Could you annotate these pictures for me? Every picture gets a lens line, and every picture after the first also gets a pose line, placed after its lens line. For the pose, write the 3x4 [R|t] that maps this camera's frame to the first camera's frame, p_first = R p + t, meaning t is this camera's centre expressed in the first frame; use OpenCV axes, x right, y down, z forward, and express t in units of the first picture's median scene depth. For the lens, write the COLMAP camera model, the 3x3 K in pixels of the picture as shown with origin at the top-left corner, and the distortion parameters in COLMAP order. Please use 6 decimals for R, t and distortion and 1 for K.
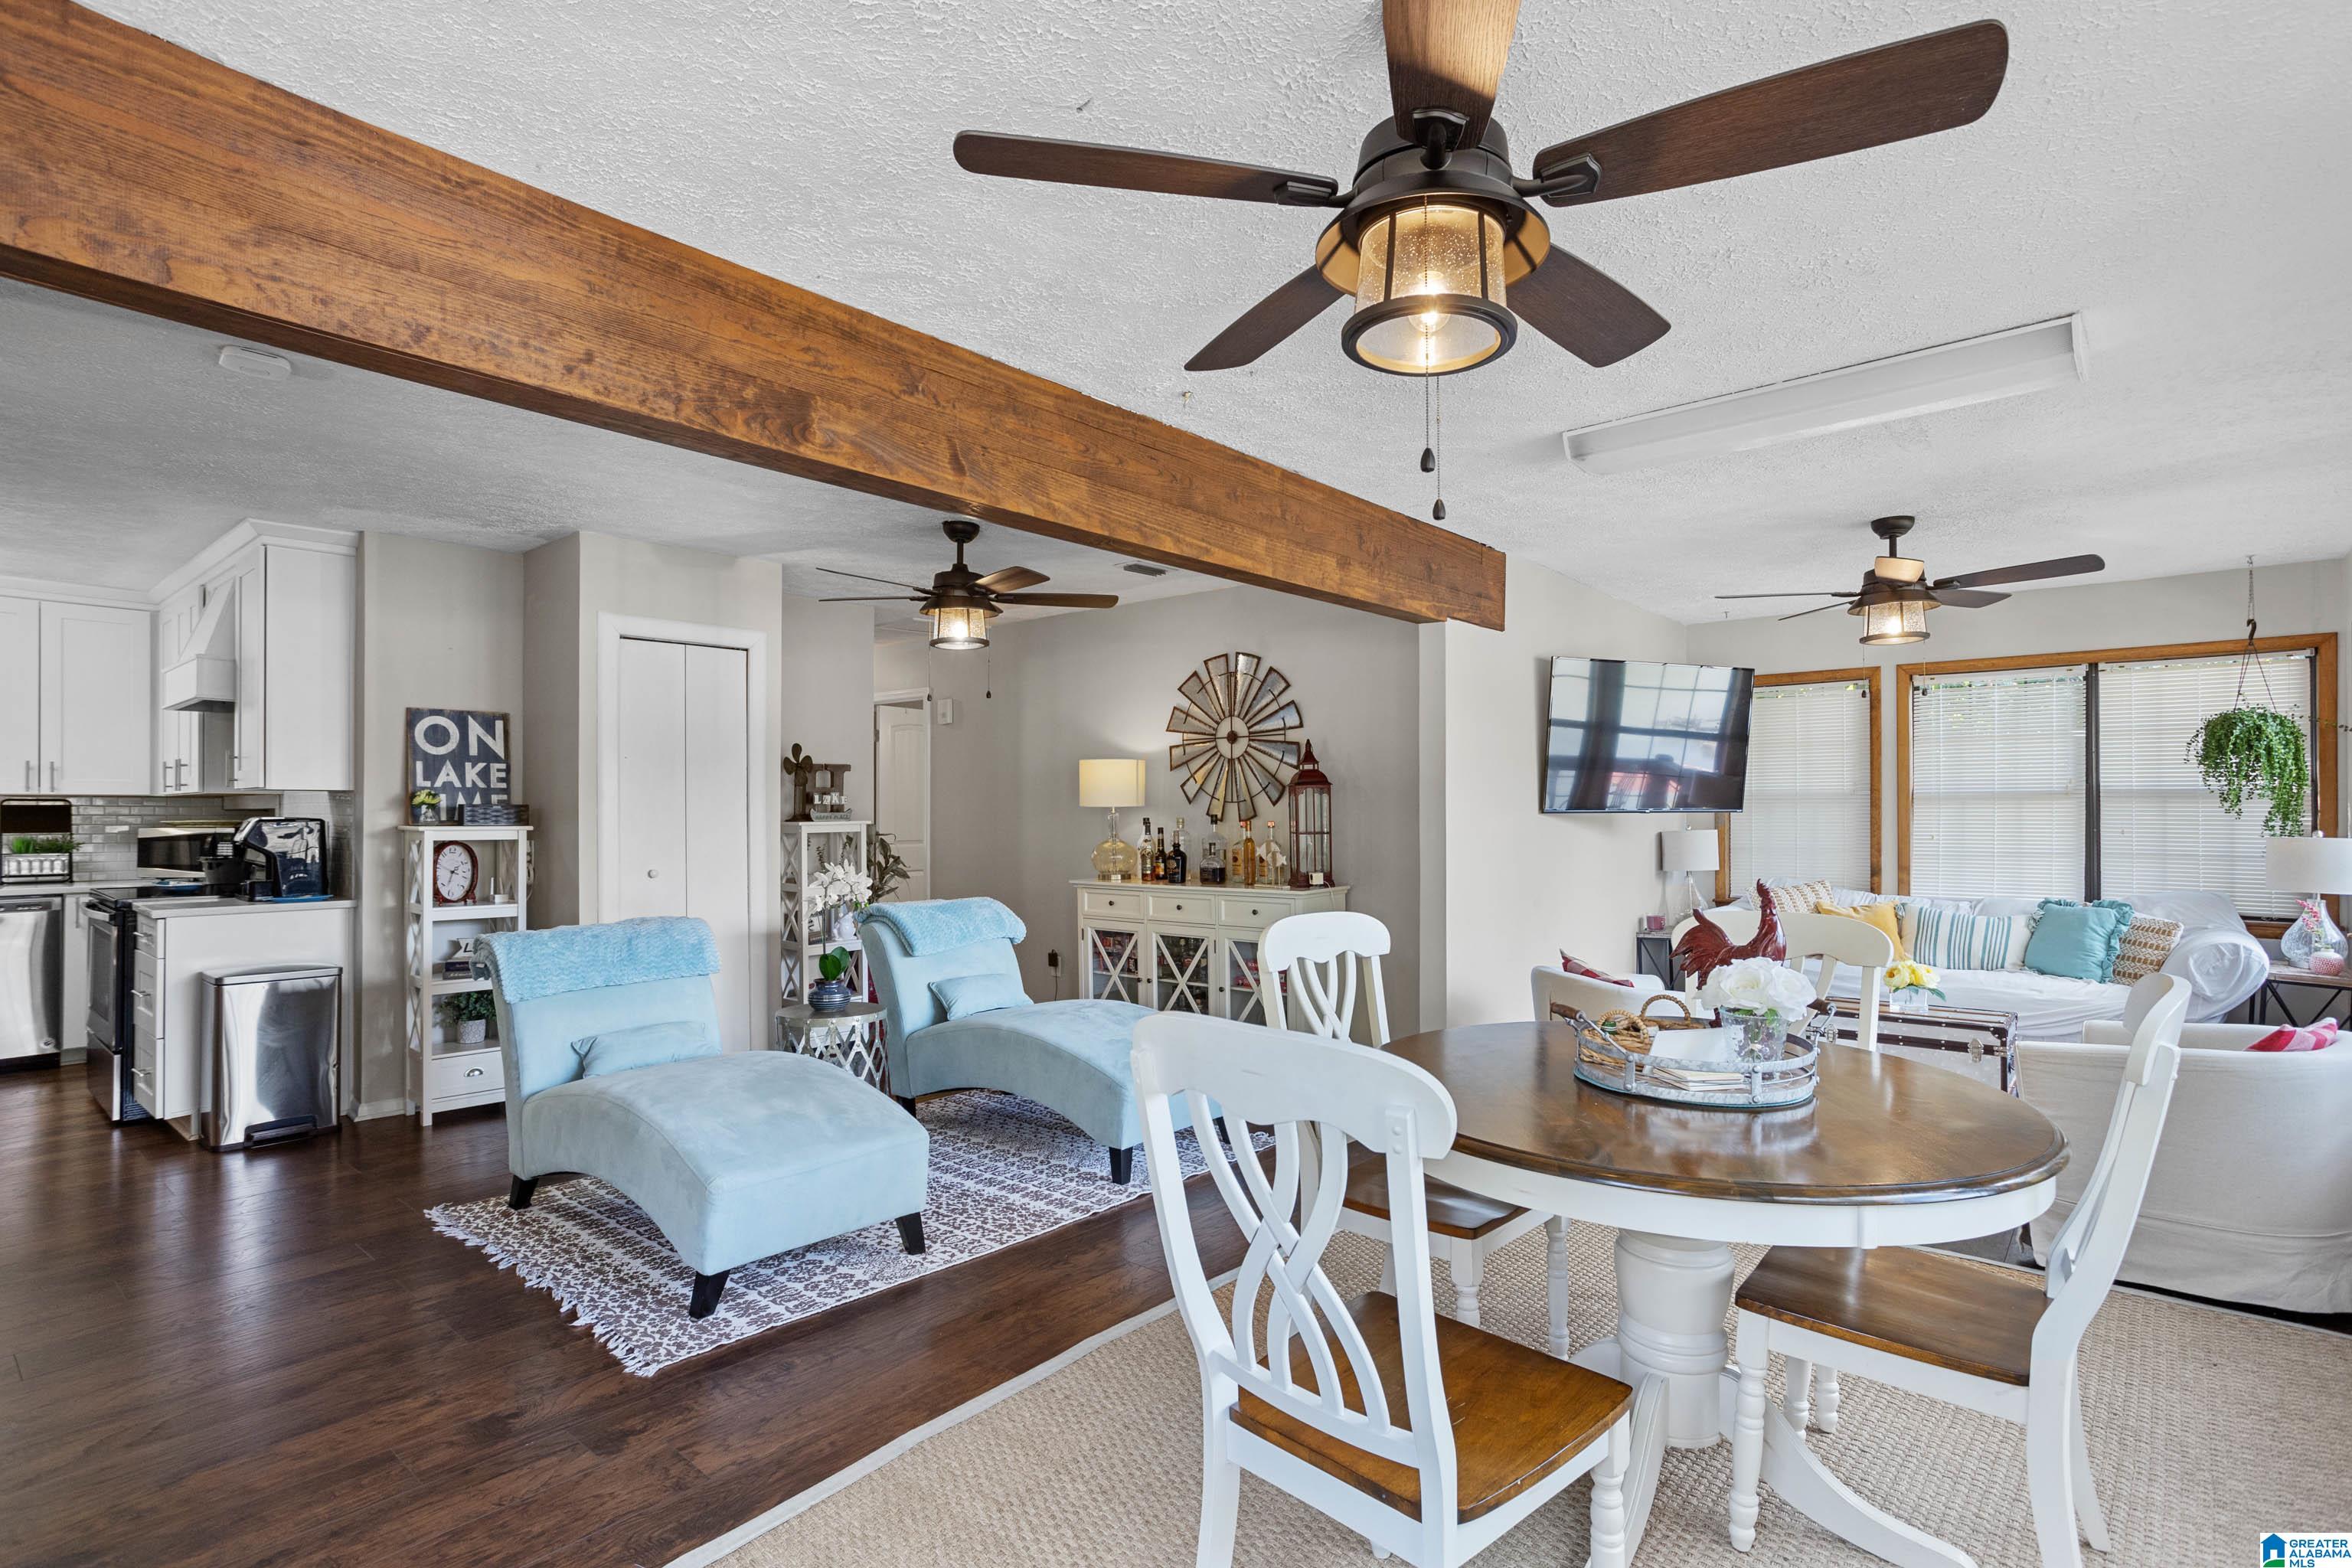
lens RADIAL K [[1154.2, 0, 1179.5], [0, 1154.2, 830.9], [0, 0, 1]] dist [-0.049689, 0.032129]
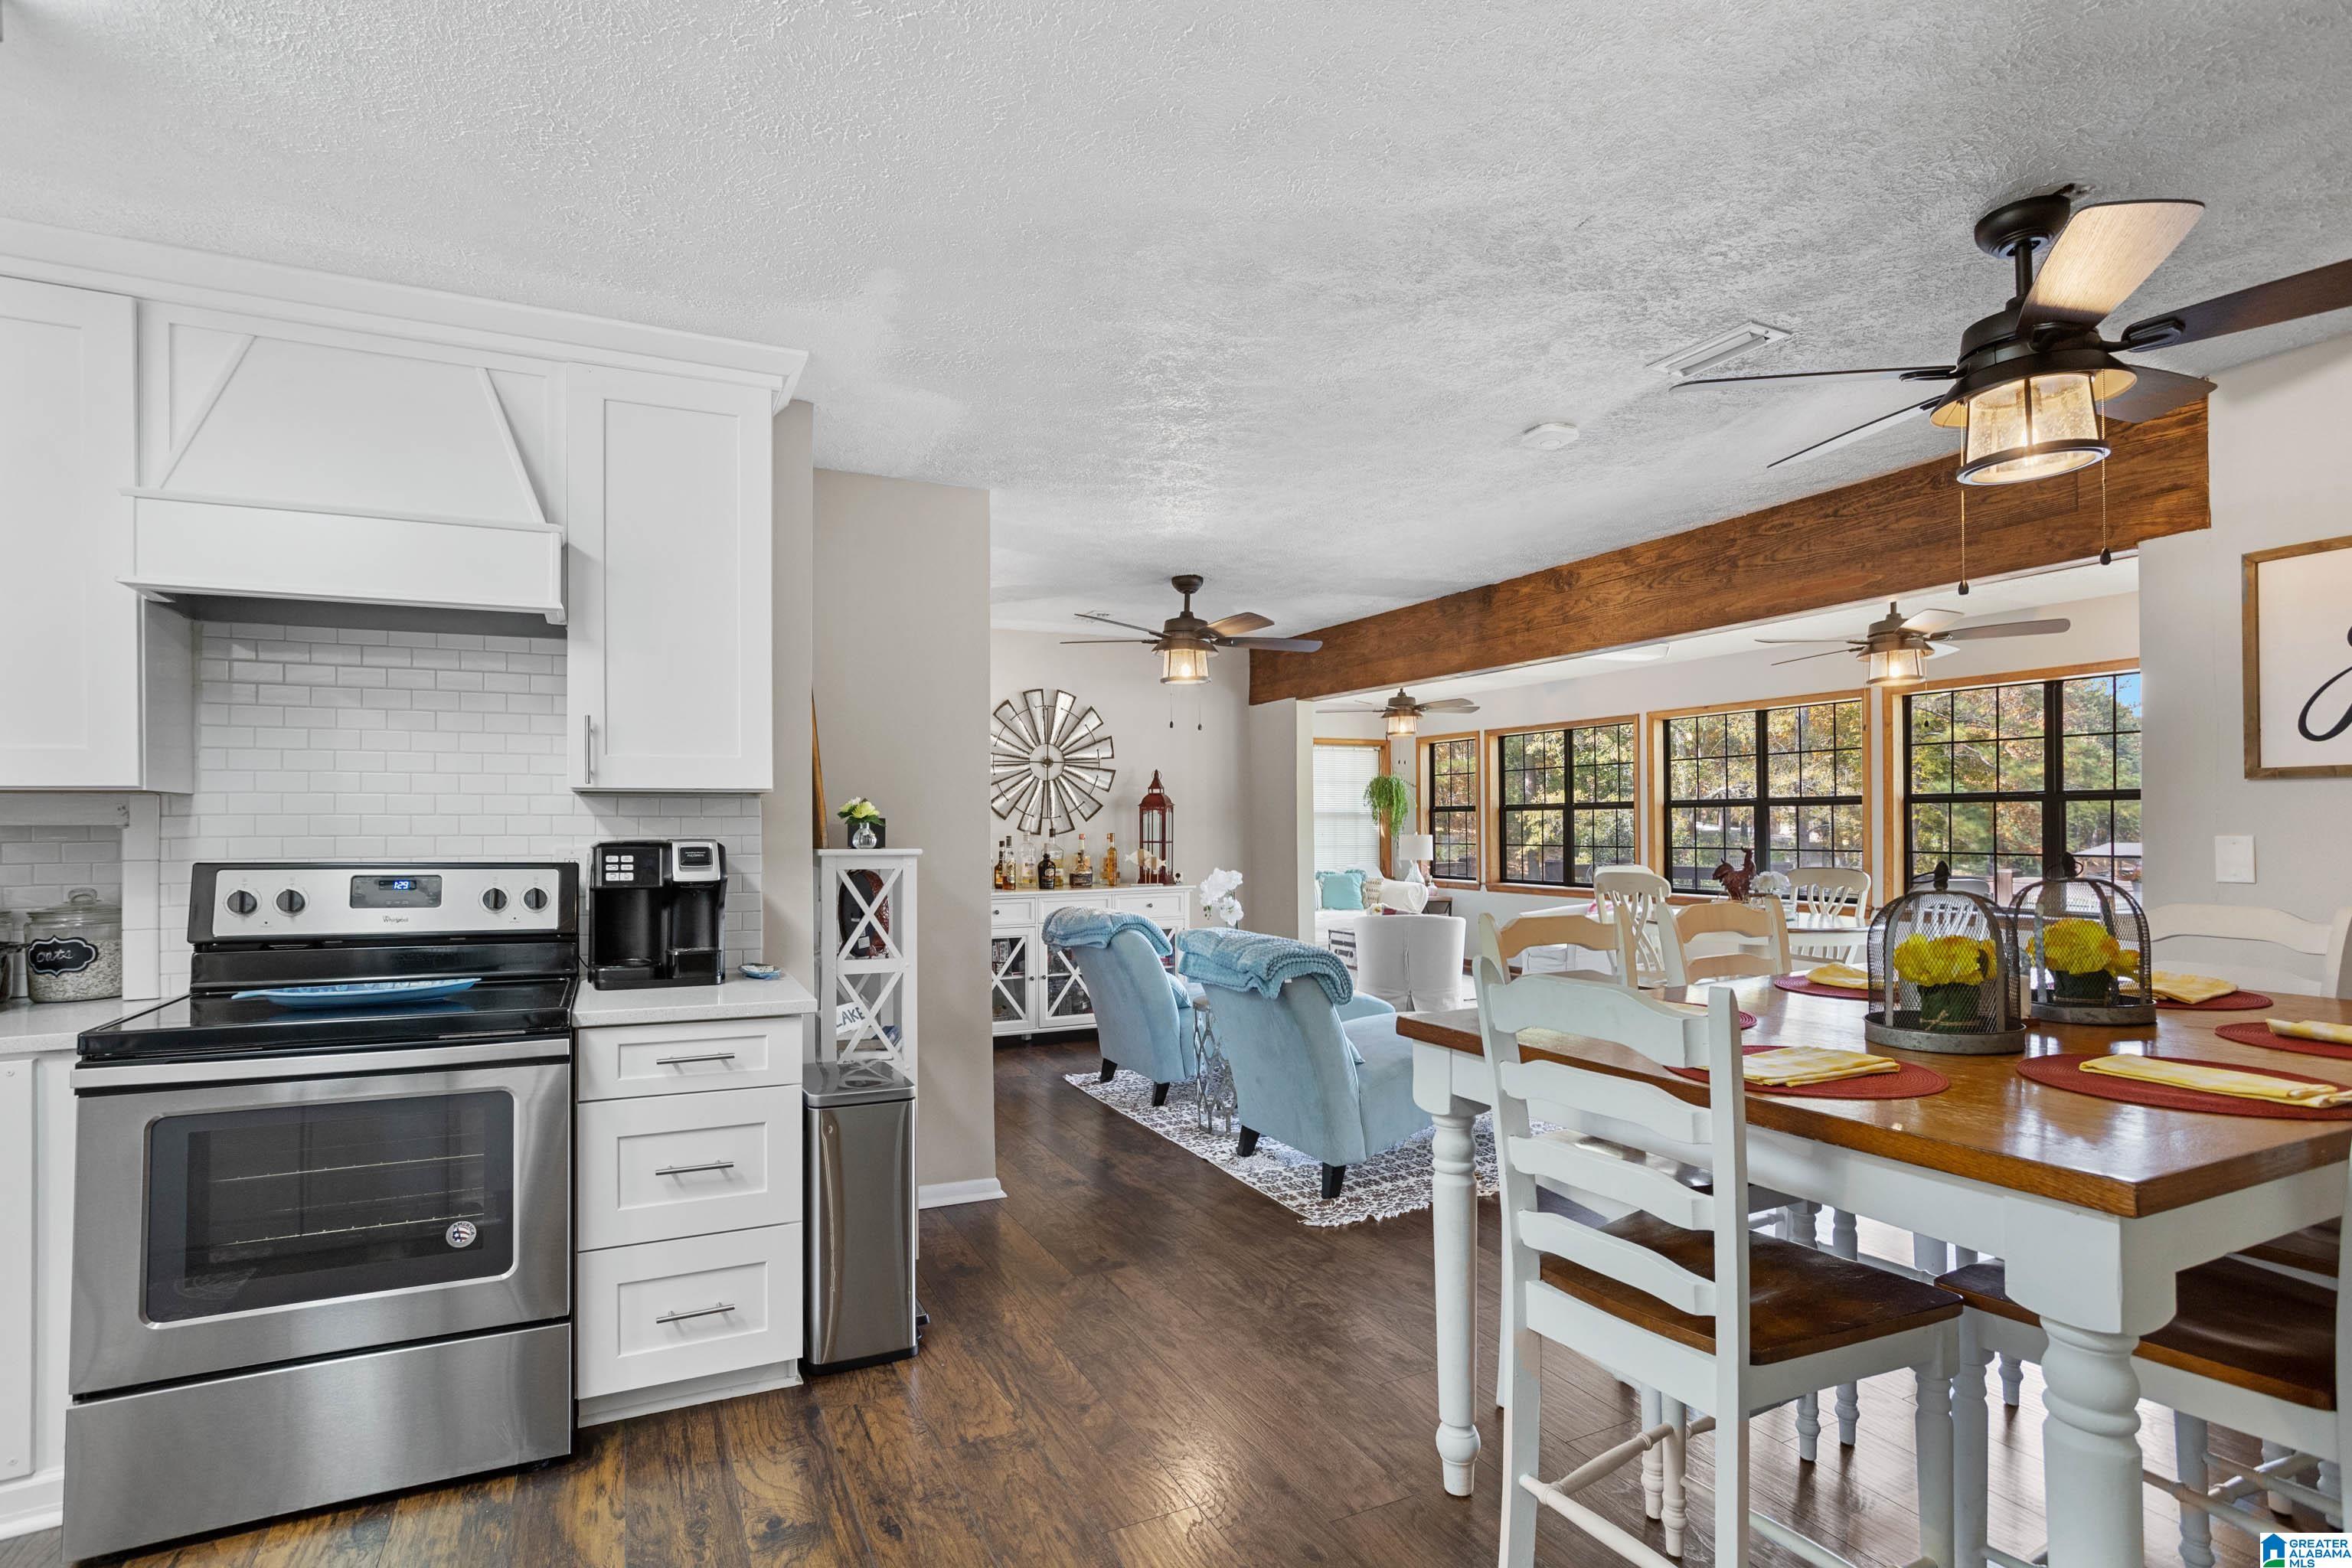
lens RADIAL K [[1154.2, 0, 1179.5], [0, 1154.2, 830.9], [0, 0, 1]] dist [-0.049689, 0.032129]
pose [[0.408130, -0.008202, 0.912887, -1.018890], [0.017971, 0.999838, 0.000948, -0.011329], [-0.912747, 0.016018, 0.408212, 0.429618]]
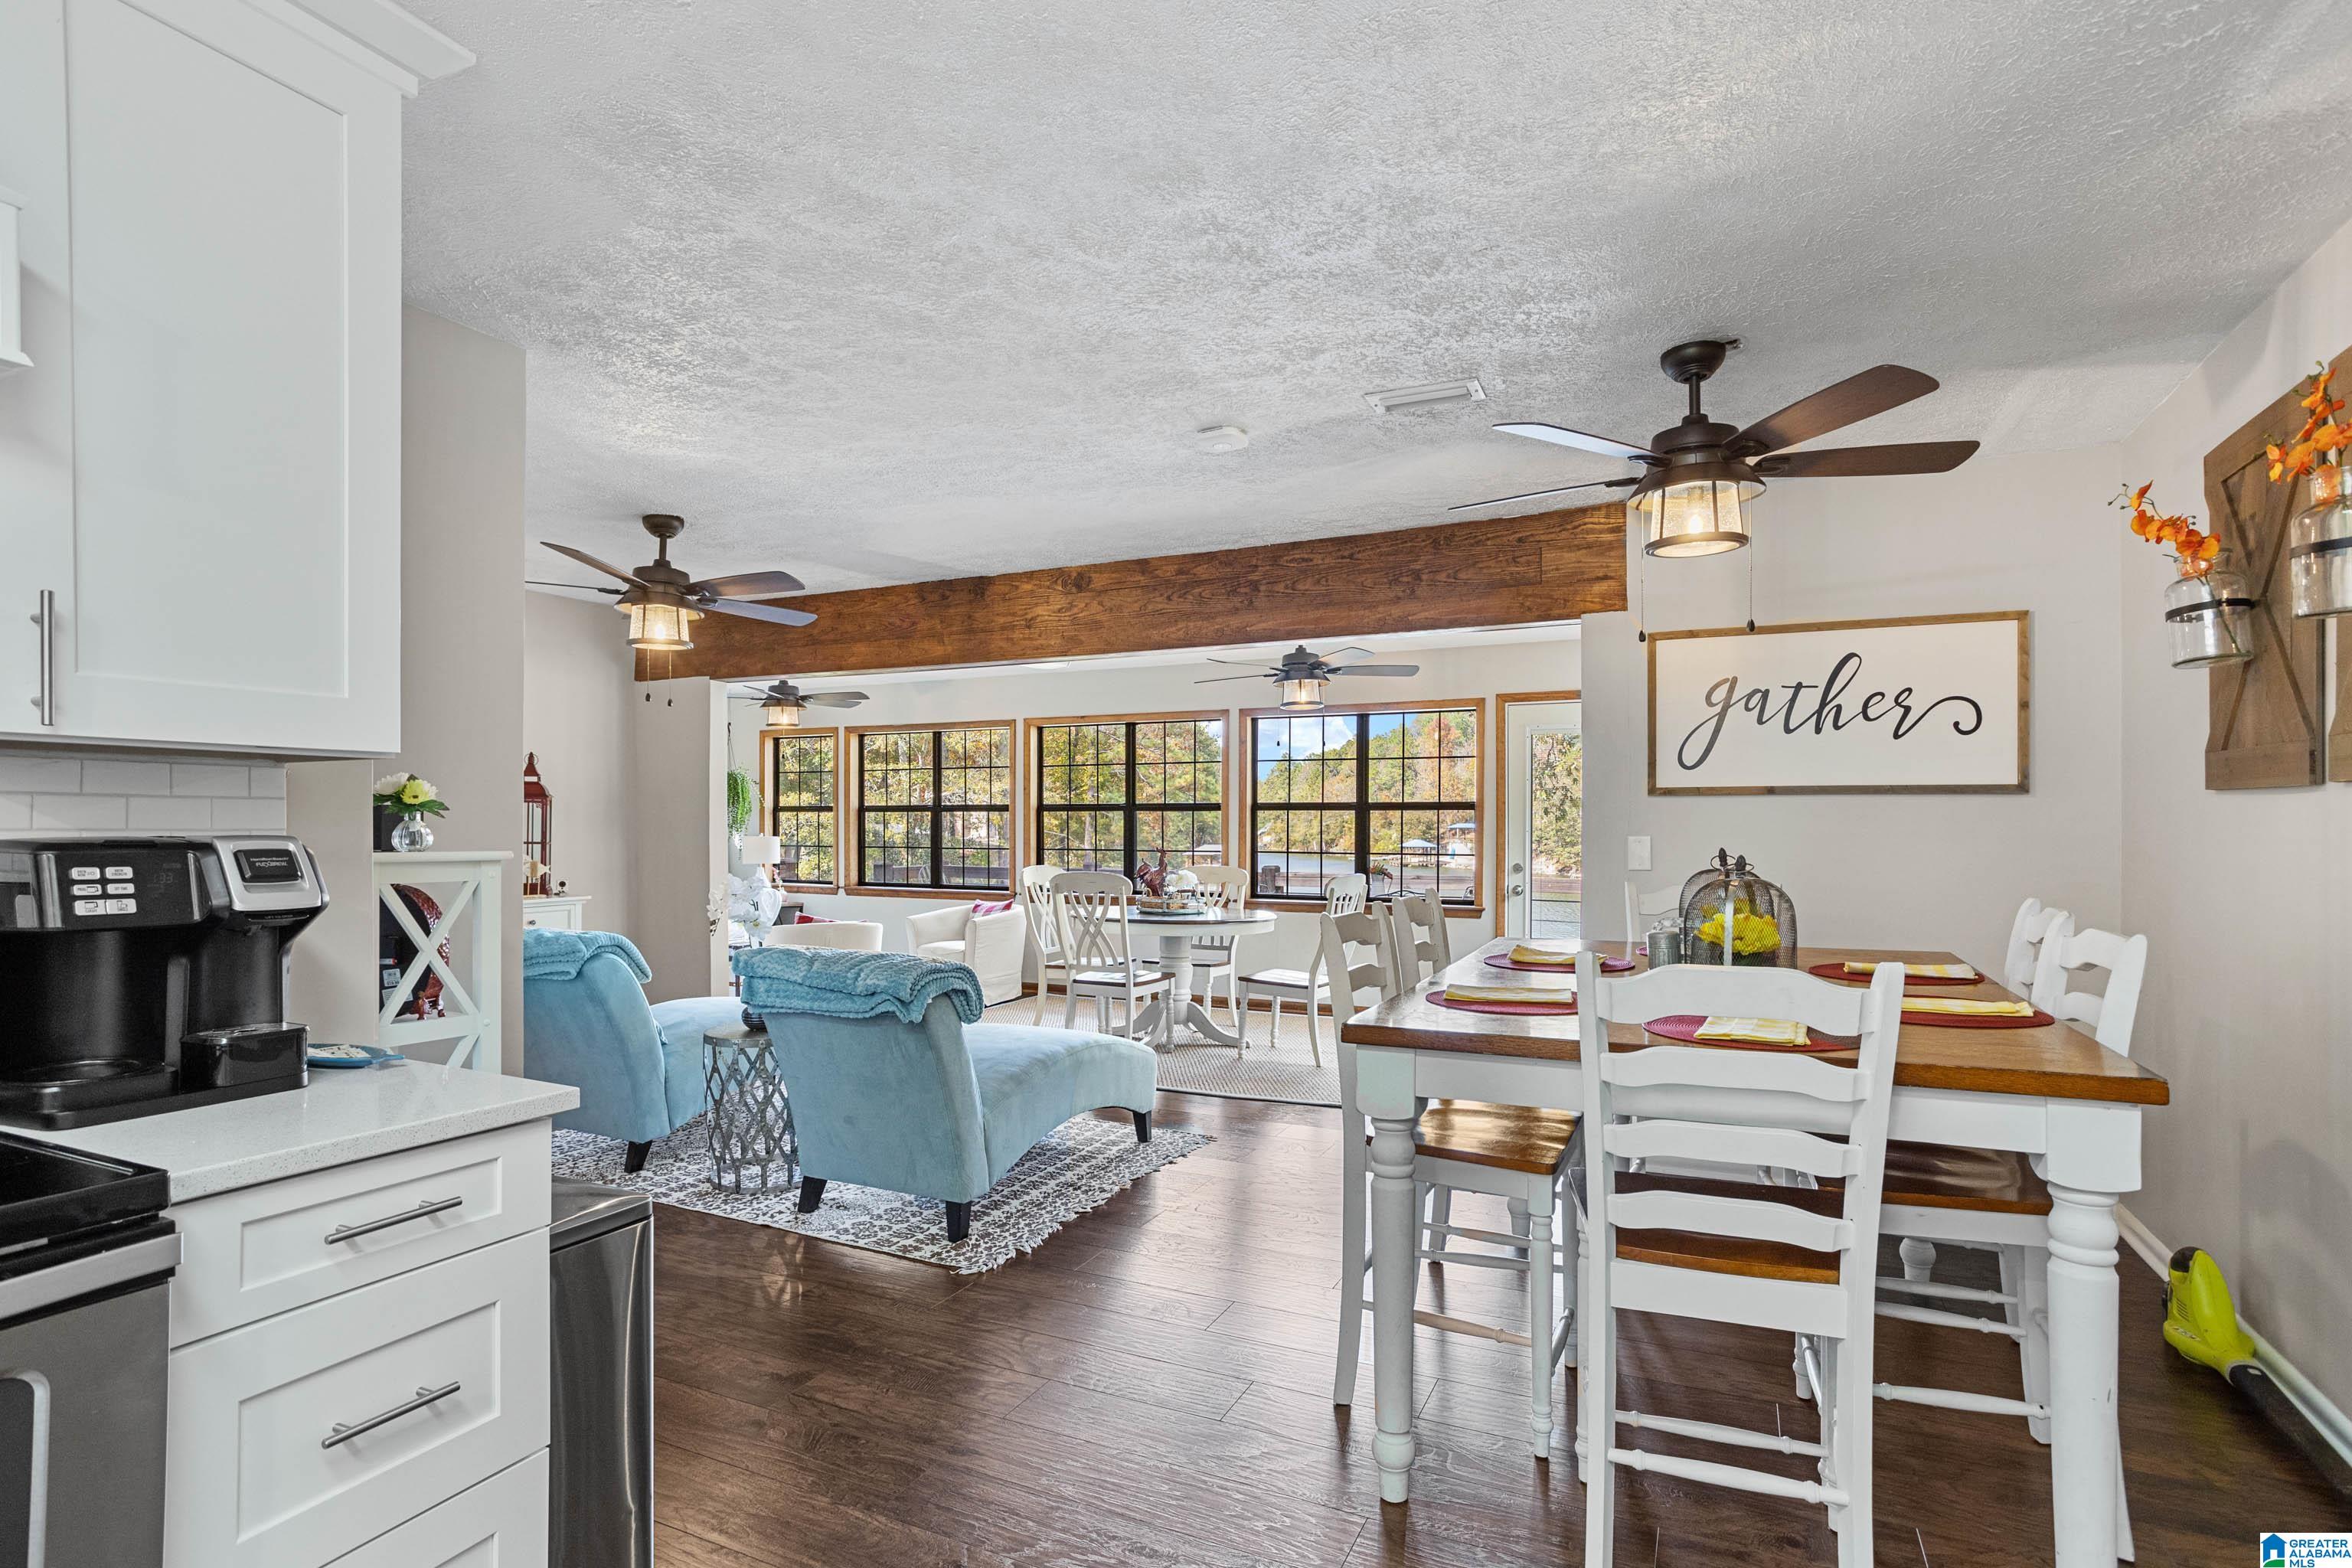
lens RADIAL K [[1156.1, 0, 1172.7], [0, 1156.1, 843.7], [0, 0, 1]] dist [-0.047356, 0.022207]
pose [[-0.242998, -0.017234, 0.969874, -0.978556], [0.009002, 0.999759, 0.020020, -0.012664], [-0.969985, 0.013596, -0.242785, 0.663064]]
